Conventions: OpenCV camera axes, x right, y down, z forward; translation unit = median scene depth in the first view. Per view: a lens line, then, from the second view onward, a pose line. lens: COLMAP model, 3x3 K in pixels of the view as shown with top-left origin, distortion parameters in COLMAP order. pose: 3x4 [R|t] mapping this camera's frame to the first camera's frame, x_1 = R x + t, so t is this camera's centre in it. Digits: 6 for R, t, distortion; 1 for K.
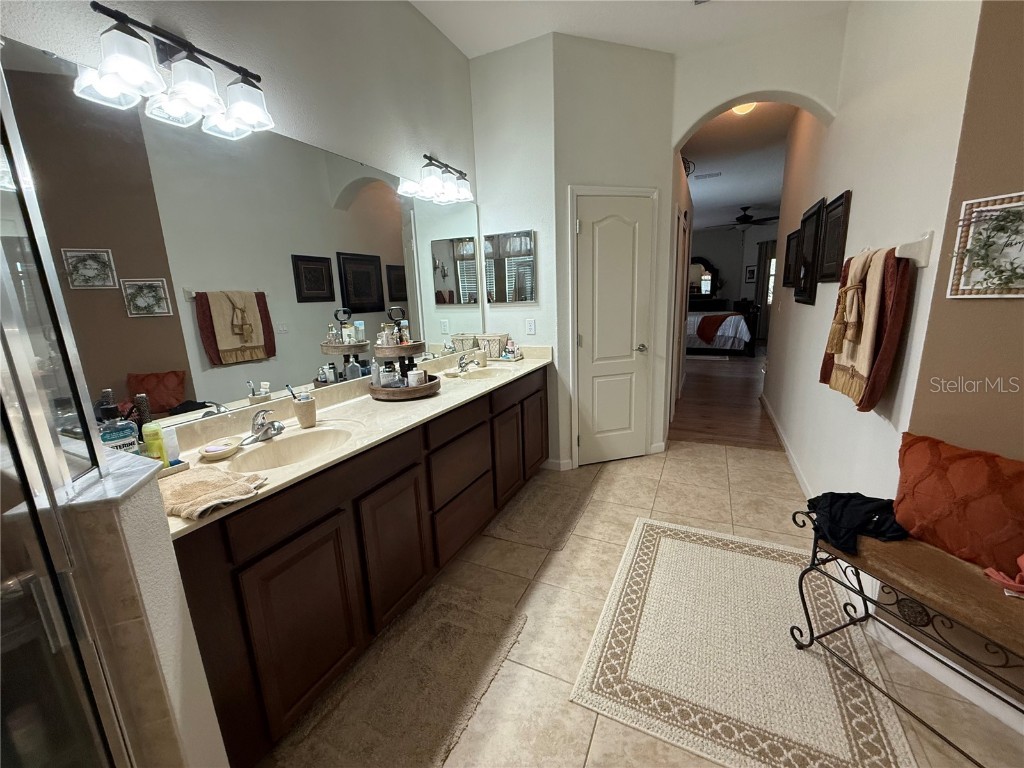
lens RADIAL K [[408.6, 0, 506.0], [0, 408.6, 383.7], [0, 0, 1]] dist [-0.000388, -0.000217]
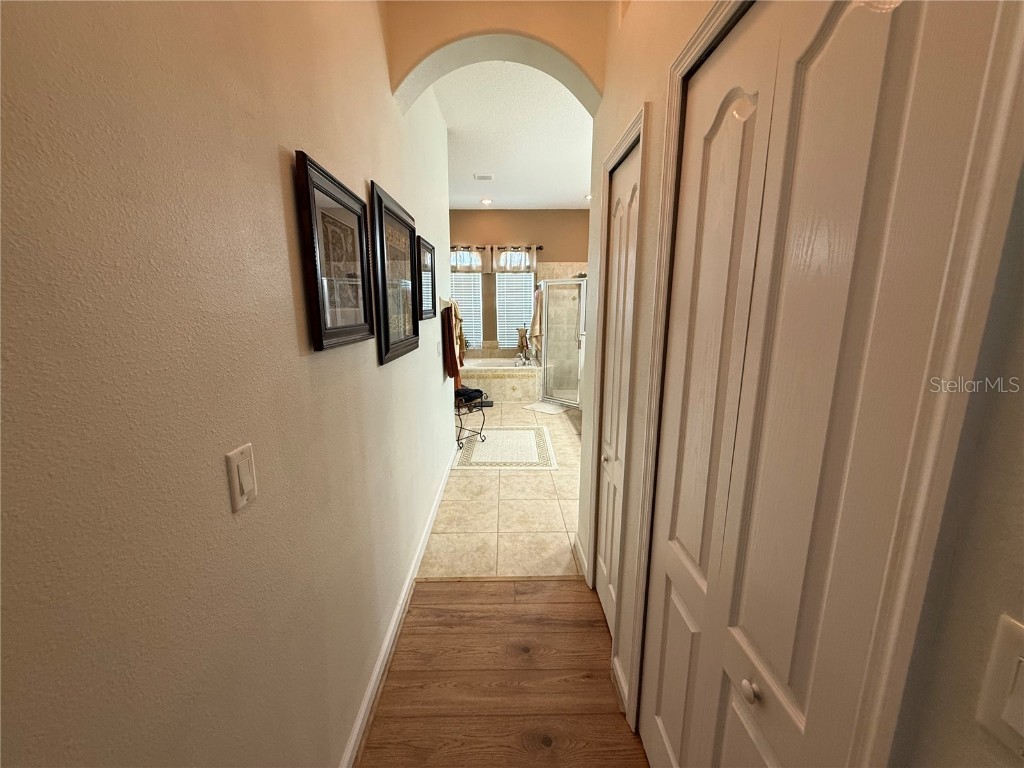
lens RADIAL K [[408.6, 0, 506.1], [0, 408.6, 388.2], [0, 0, 1]] dist [-0.000388, -0.000217]
pose [[-0.896390, 0.132476, -0.423006, 1.225747], [-0.054404, 0.914200, 0.401594, -0.589407], [0.439914, 0.382998, -0.812273, 2.291950]]
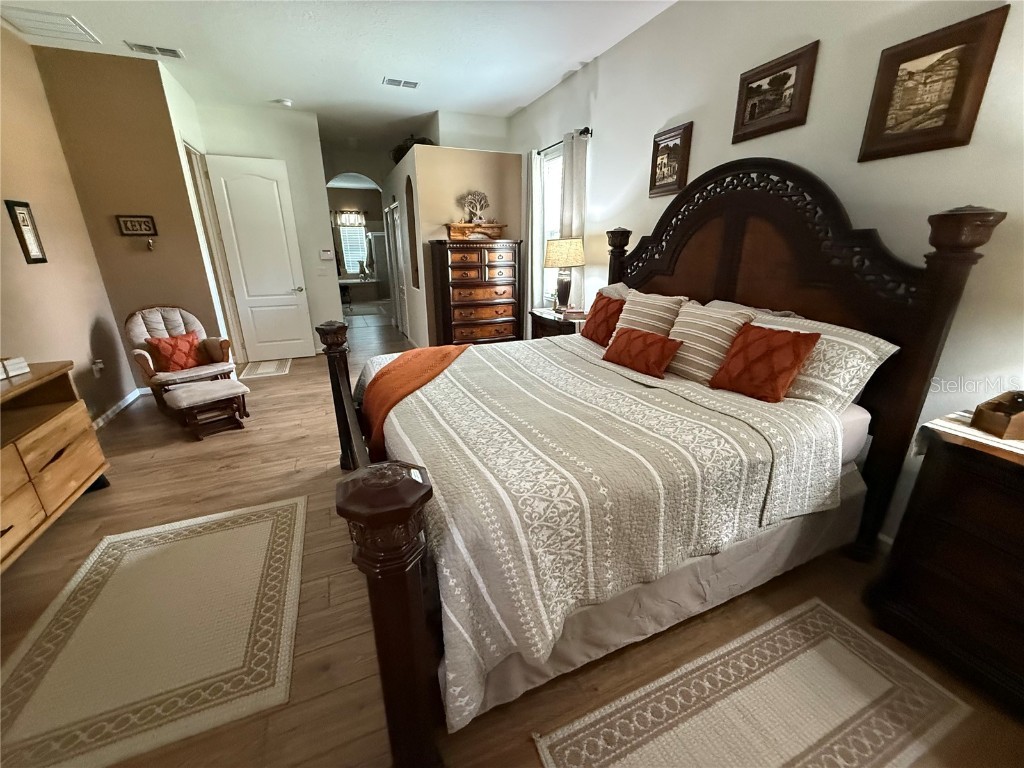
lens RADIAL K [[408.6, 0, 507.9], [0, 408.6, 383.9], [0, 0, 1]] dist [-0.000388, -0.000217]
pose [[-0.651753, 0.286477, -0.702246, 2.700679], [-0.126333, 0.871976, 0.472967, -1.130032], [0.747835, 0.396974, -0.532122, 4.567798]]
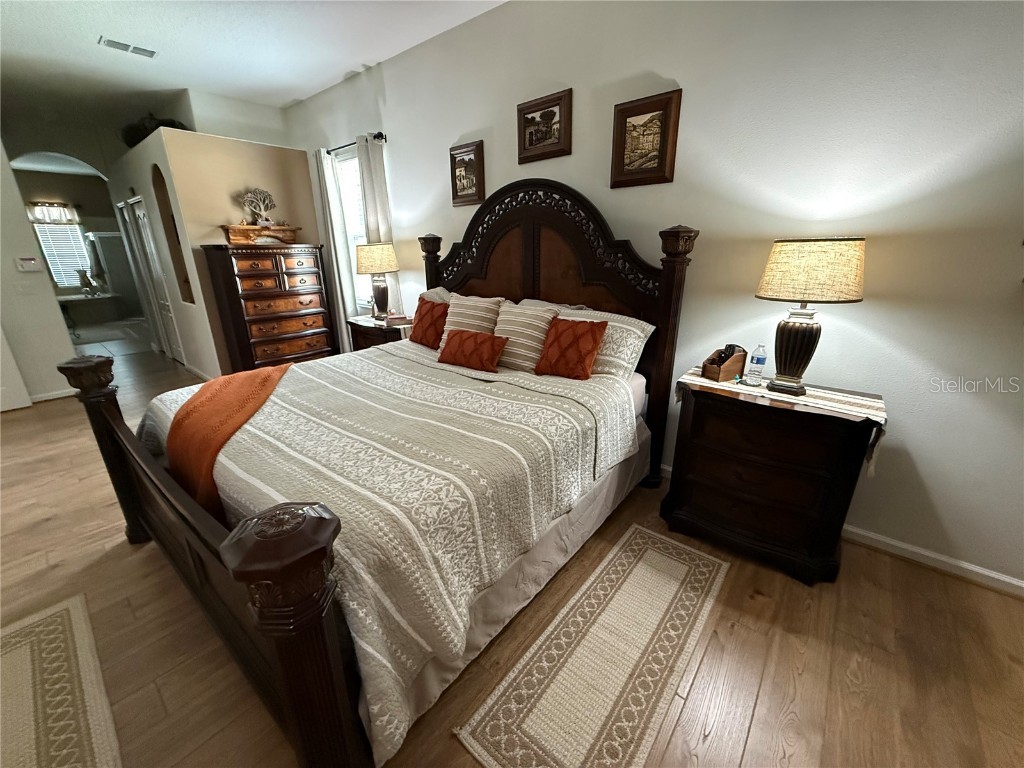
lens RADIAL K [[408.6, 0, 508.3], [0, 408.6, 384.5], [0, 0, 1]] dist [-0.000388, -0.000217]
pose [[-0.238182, 0.354149, -0.904349, 2.753493], [-0.186469, 0.897149, 0.400441, -1.136858], [0.953152, 0.264011, -0.147647, 4.517881]]
